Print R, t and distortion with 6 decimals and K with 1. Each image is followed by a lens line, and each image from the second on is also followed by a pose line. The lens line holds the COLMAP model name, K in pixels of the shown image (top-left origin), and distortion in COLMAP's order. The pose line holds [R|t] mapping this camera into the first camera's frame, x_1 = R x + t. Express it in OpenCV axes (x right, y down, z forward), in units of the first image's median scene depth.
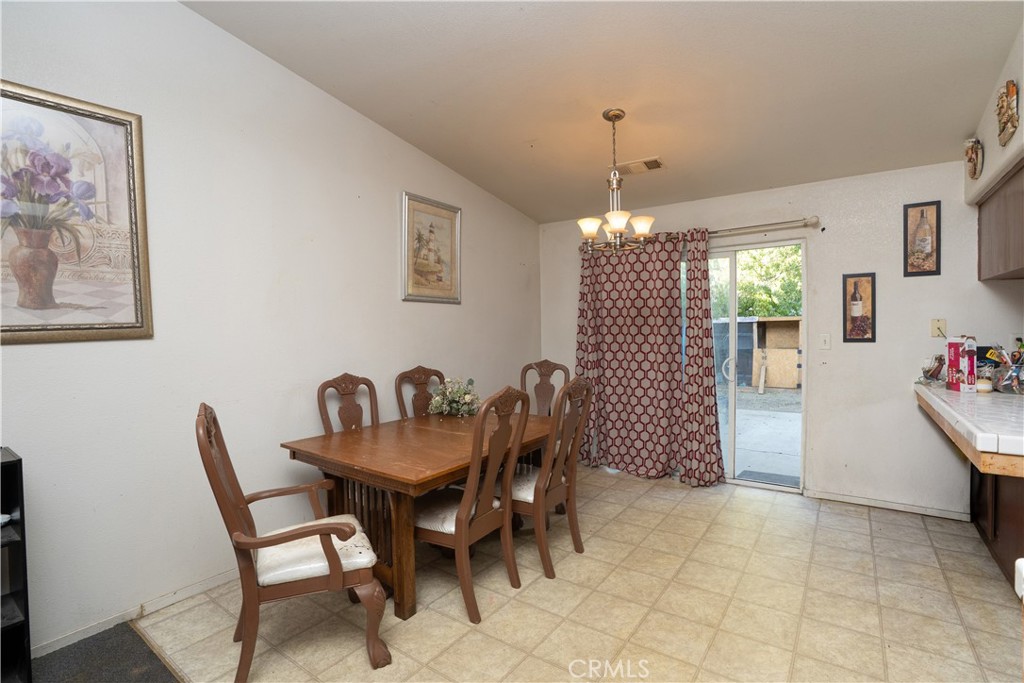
lens RADIAL K [[471.8, 0, 506.3], [0, 471.8, 340.5], [0, 0, 1]] dist [-0.011438, 0.000112]
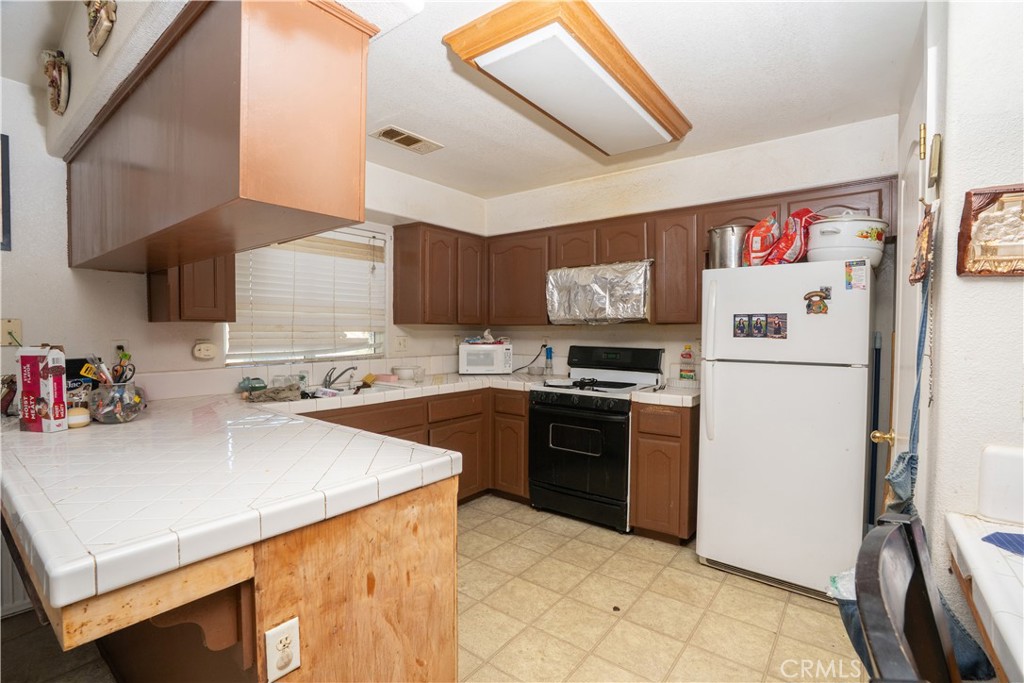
lens RADIAL K [[471.8, 0, 506.3], [0, 471.8, 340.5], [0, 0, 1]] dist [-0.011438, 0.000112]
pose [[0.043031, -0.014016, 0.998975, 0.376457], [0.019448, 0.999724, 0.013189, -0.011847], [-0.998884, 0.018861, 0.043291, 0.348439]]
